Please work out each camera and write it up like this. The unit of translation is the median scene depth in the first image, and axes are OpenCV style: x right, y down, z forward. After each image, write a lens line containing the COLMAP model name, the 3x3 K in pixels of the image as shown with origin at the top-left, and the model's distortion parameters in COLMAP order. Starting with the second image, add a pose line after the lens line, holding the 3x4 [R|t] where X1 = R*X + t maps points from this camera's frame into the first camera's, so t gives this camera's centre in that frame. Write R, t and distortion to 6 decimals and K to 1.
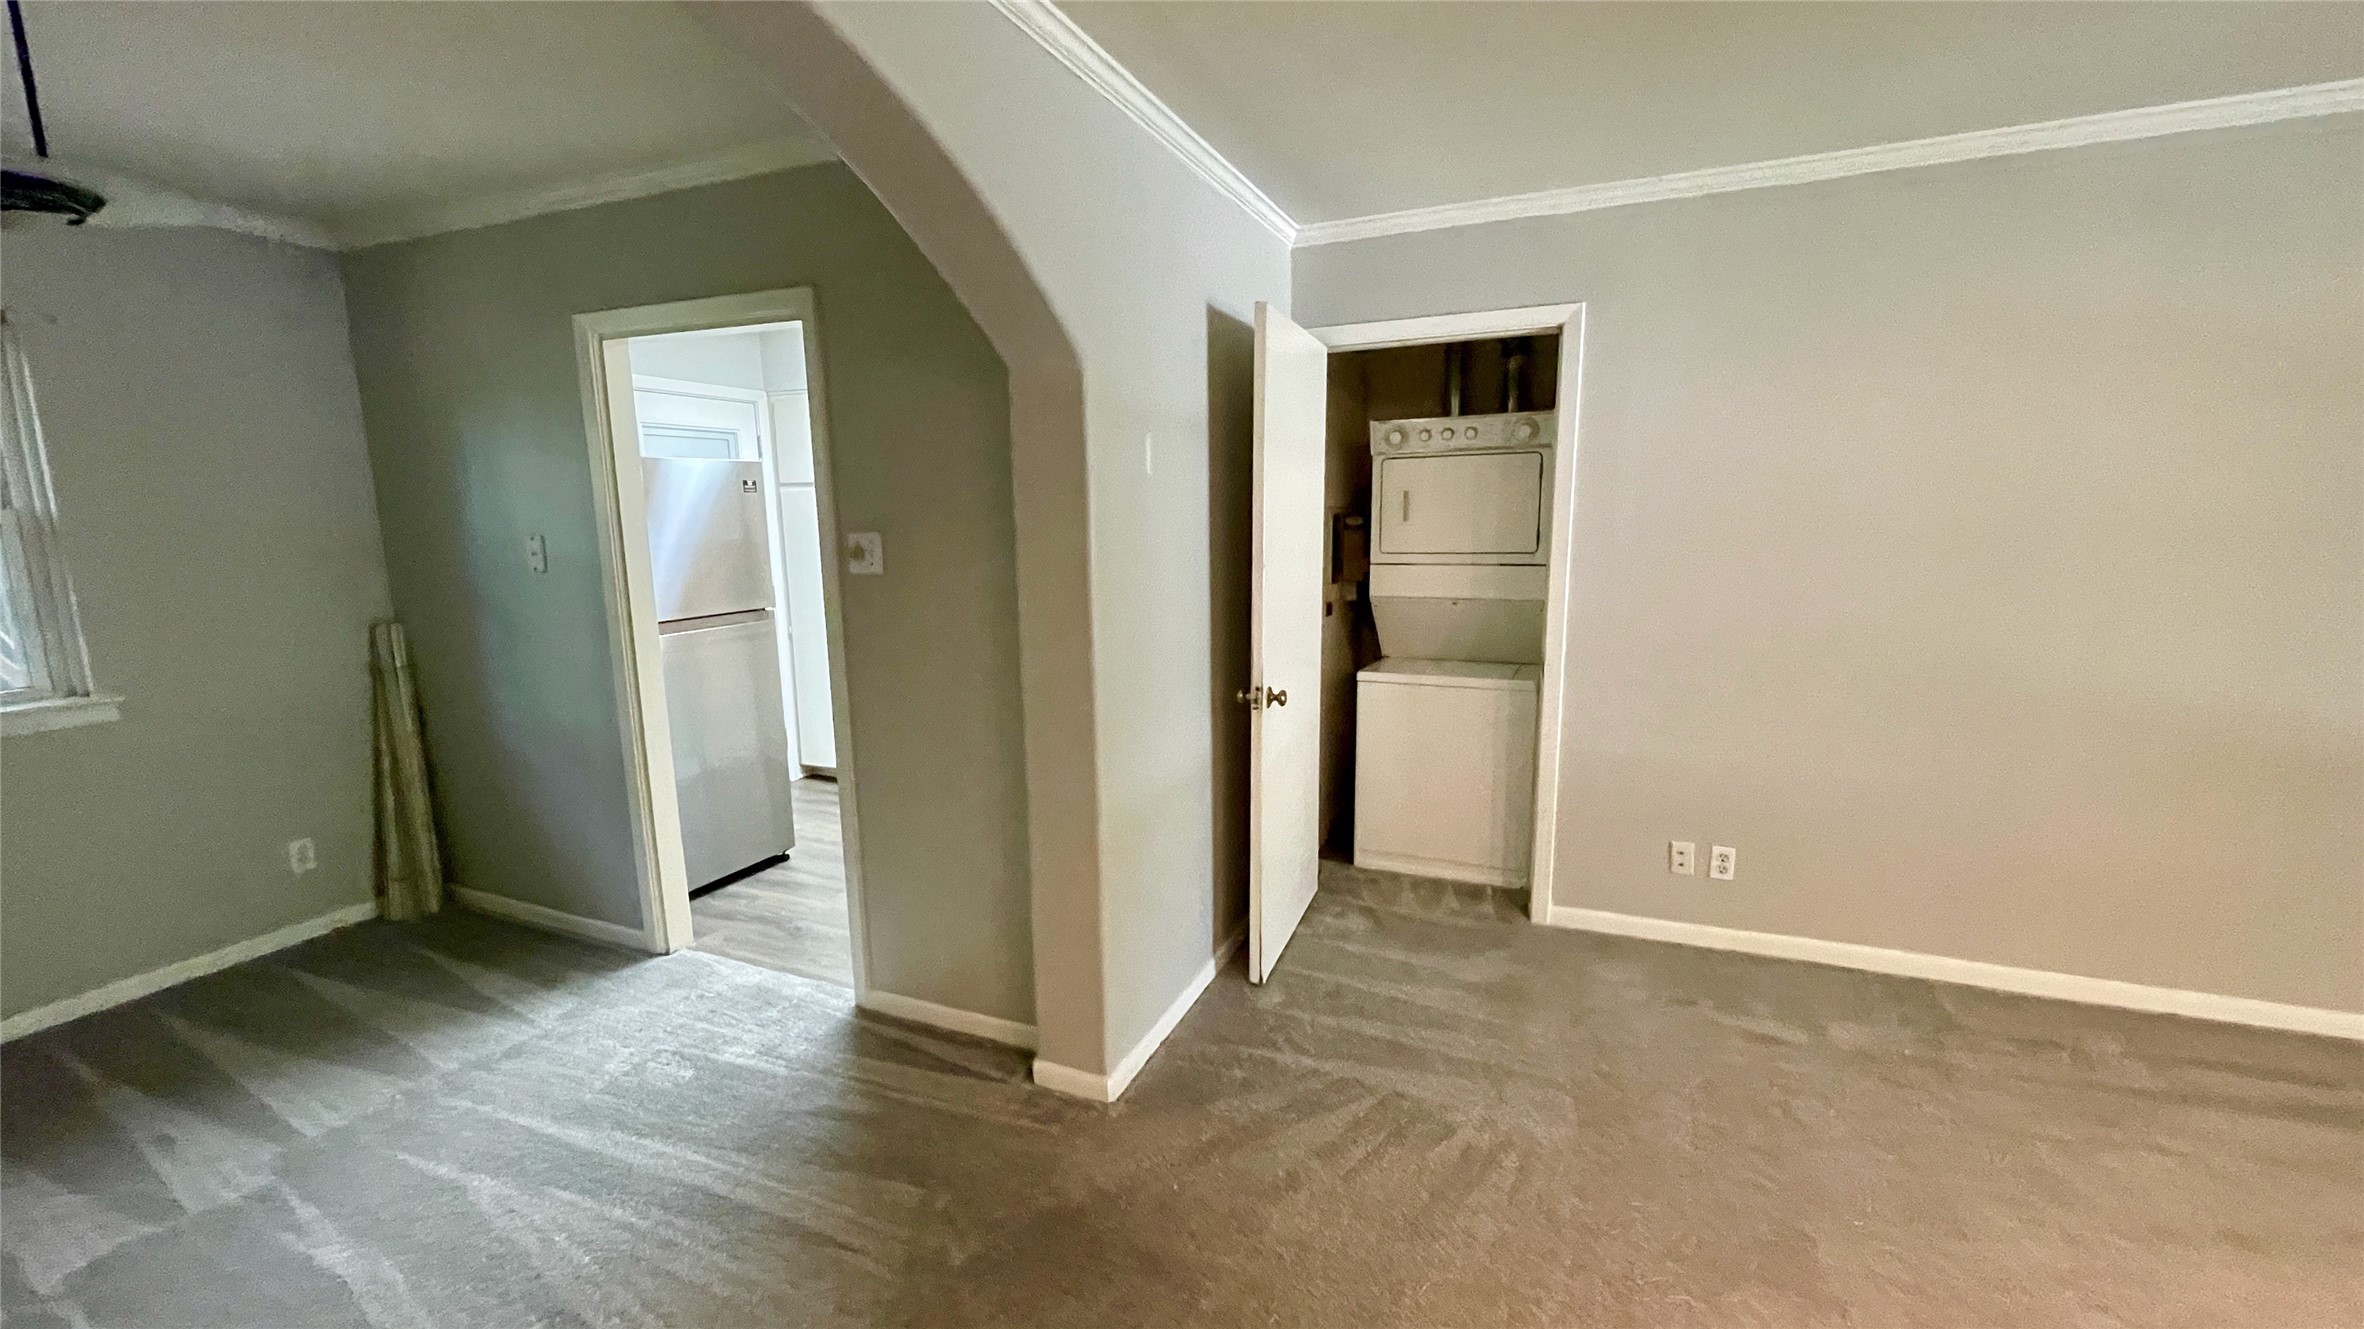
lens RADIAL K [[947.1, 0, 1171.4], [0, 947.1, 671.8], [0, 0, 1]] dist [-0.007586, 0.000597]
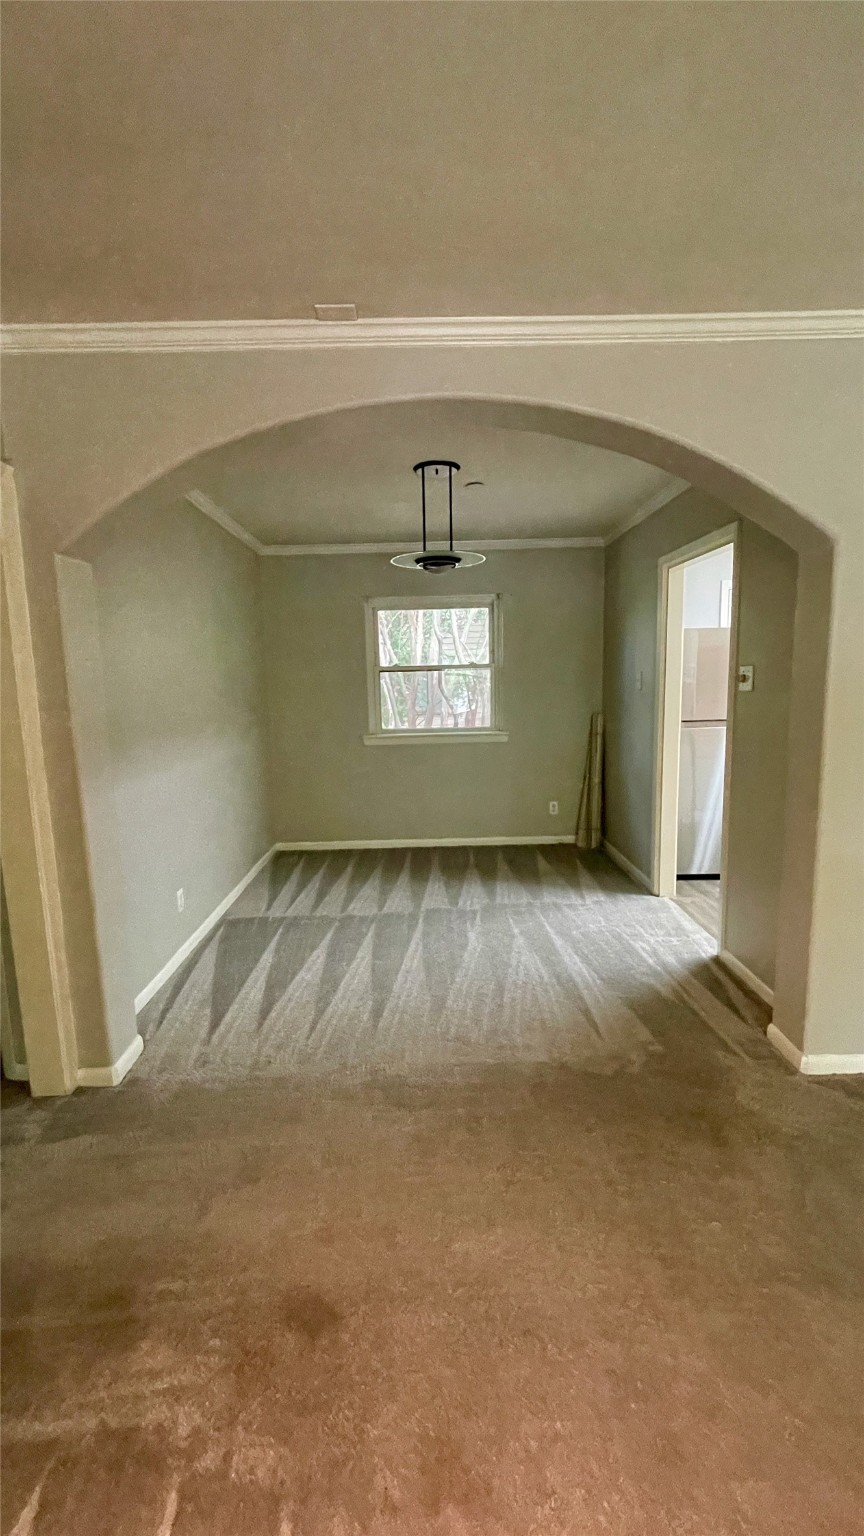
lens RADIAL K [[615.4, 0, 428.2], [0, 615.4, 761.9], [0, 0, 1]] dist [-0.007586, 0.000597]
pose [[0.398859, 0.121865, -0.908879, 0.427631], [-0.135011, 0.988133, 0.073242, 0.012338], [0.907019, 0.093495, 0.410579, 0.085023]]
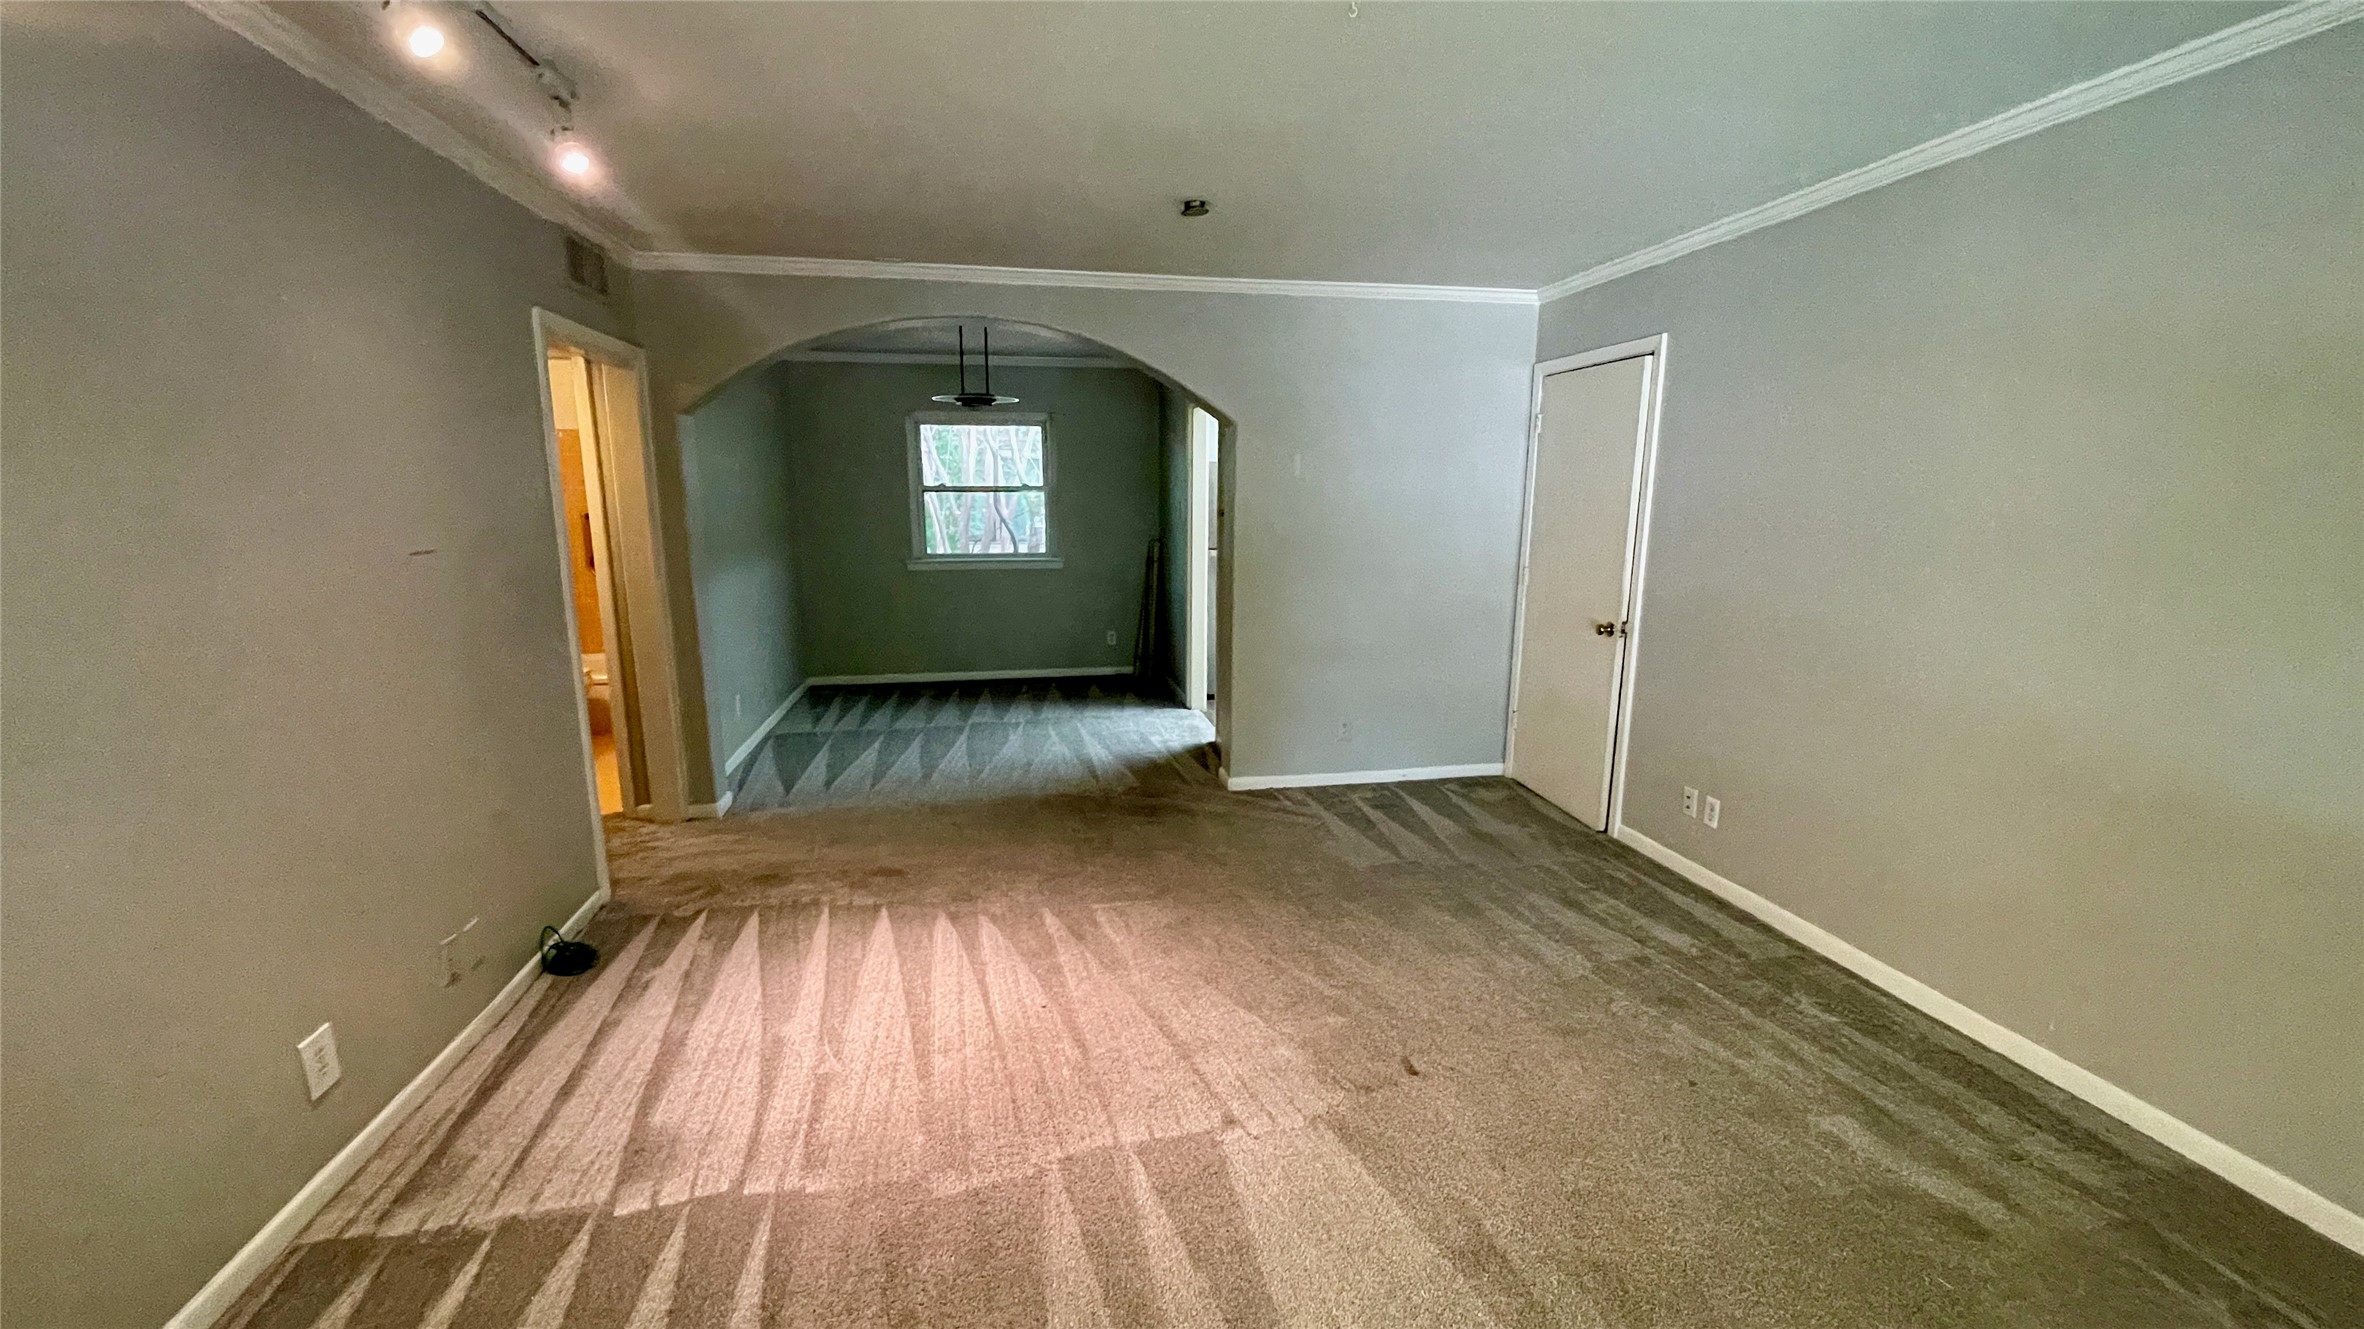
lens RADIAL K [[947.1, 0, 1183.9], [0, 947.1, 669.4], [0, 0, 1]] dist [-0.007586, 0.000597]
pose [[0.561568, 0.168704, -0.810050, 1.319731], [-0.148724, 0.983630, 0.101752, 0.012919], [0.813955, 0.063333, 0.577465, -0.227478]]
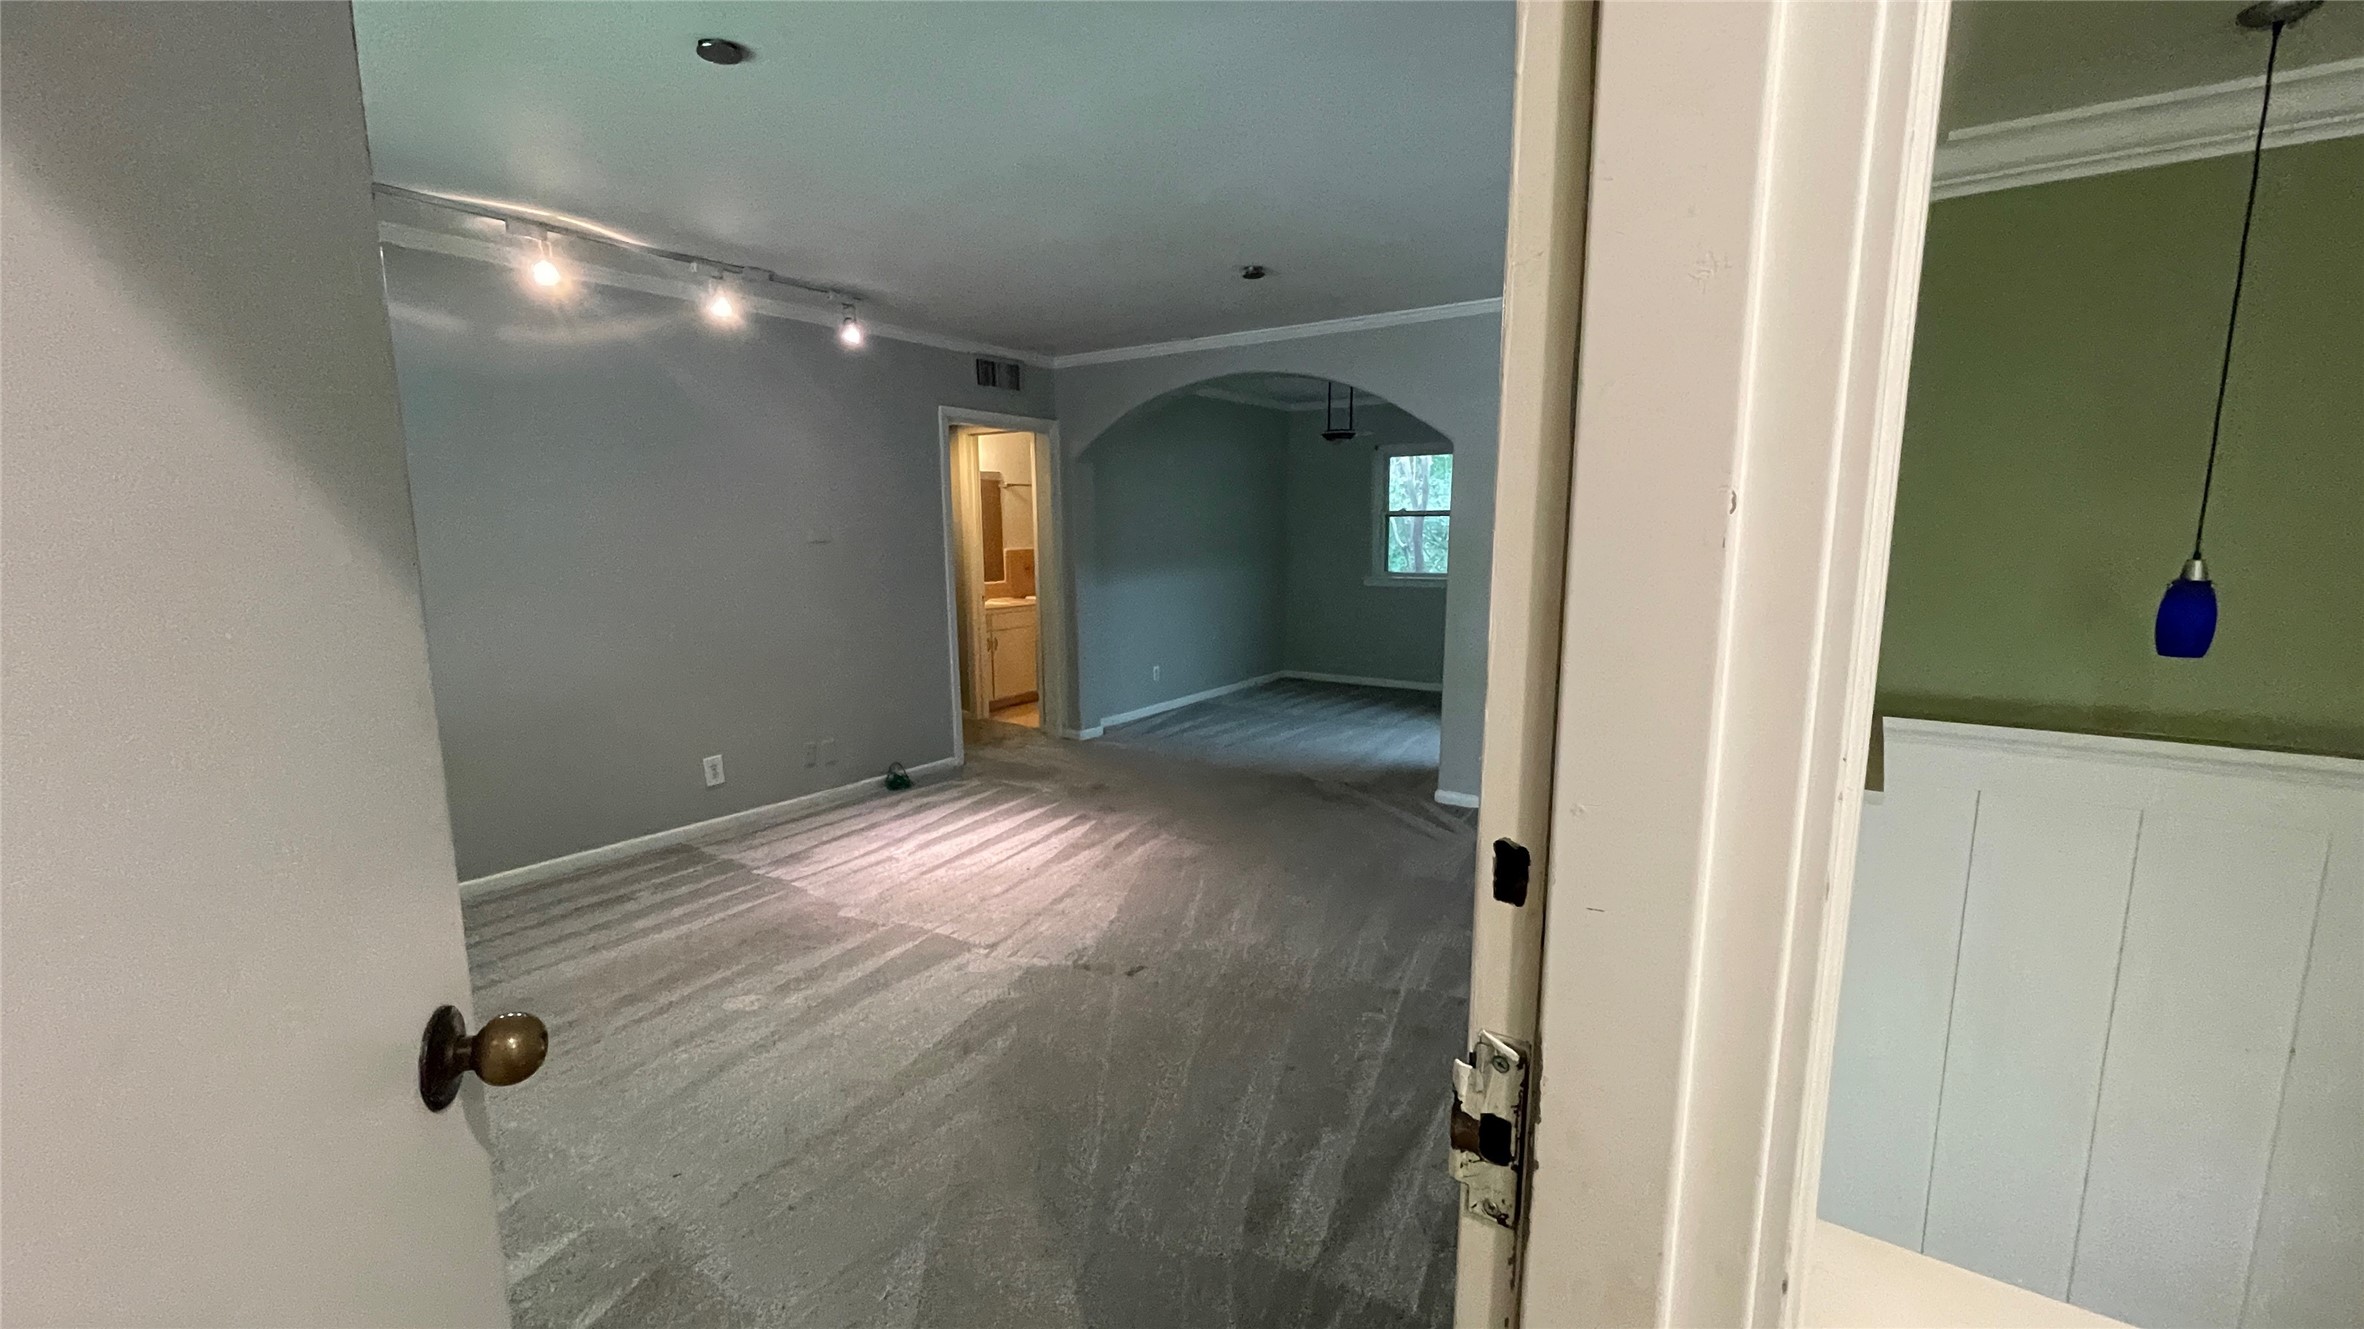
lens RADIAL K [[947.1, 0, 1201.0], [0, 947.1, 687.4], [0, 0, 1]] dist [-0.007586, 0.000597]
pose [[-0.182347, 0.182724, -0.966106, 1.780333], [-0.161410, 0.963687, 0.212731, -0.126023], [0.969895, 0.194730, -0.146232, 0.689277]]
